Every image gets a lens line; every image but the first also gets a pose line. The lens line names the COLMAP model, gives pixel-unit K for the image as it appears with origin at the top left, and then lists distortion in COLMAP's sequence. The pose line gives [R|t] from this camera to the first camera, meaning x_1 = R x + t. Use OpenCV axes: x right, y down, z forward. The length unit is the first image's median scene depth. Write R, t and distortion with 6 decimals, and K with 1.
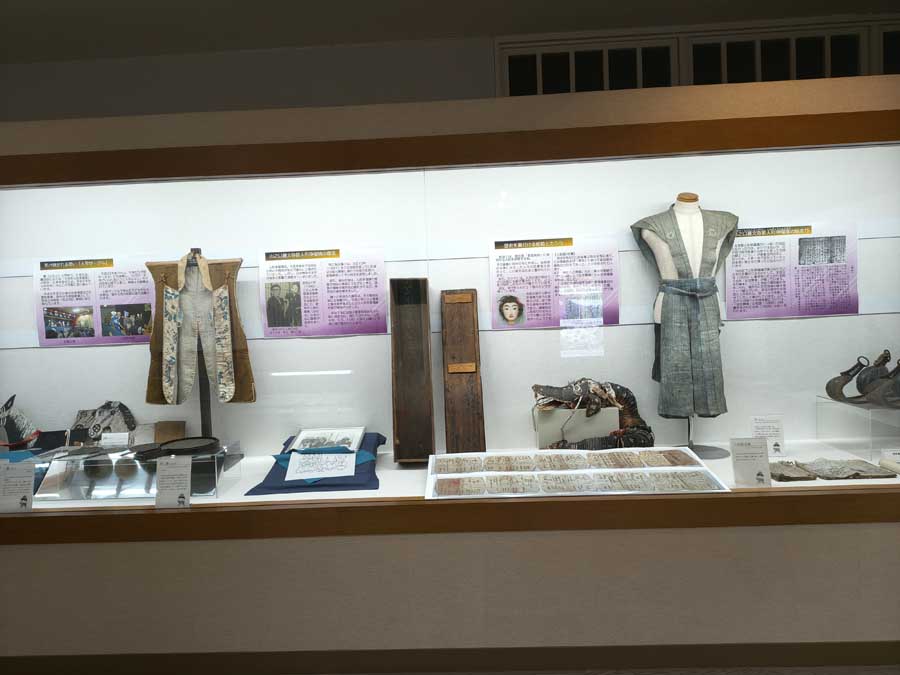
lens RADIAL K [[615.1, 0, 446.1], [0, 615.1, 333.6], [0, 0, 1]] dist [0.027932, -0.031477]
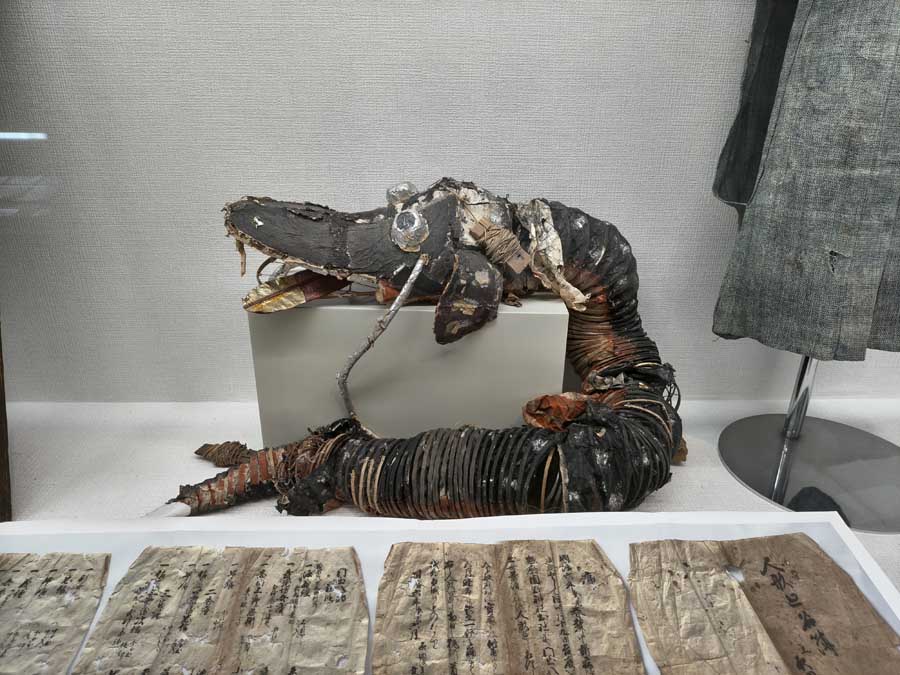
lens RADIAL K [[615.1, 0, 450.2], [0, 615.1, 341.9], [0, 0, 1]] dist [0.027932, -0.031477]
pose [[0.997529, 0.027249, 0.064754, 0.214194], [-0.048021, 0.937243, 0.345354, 0.048746], [-0.051280, -0.347610, 0.936236, 0.757706]]
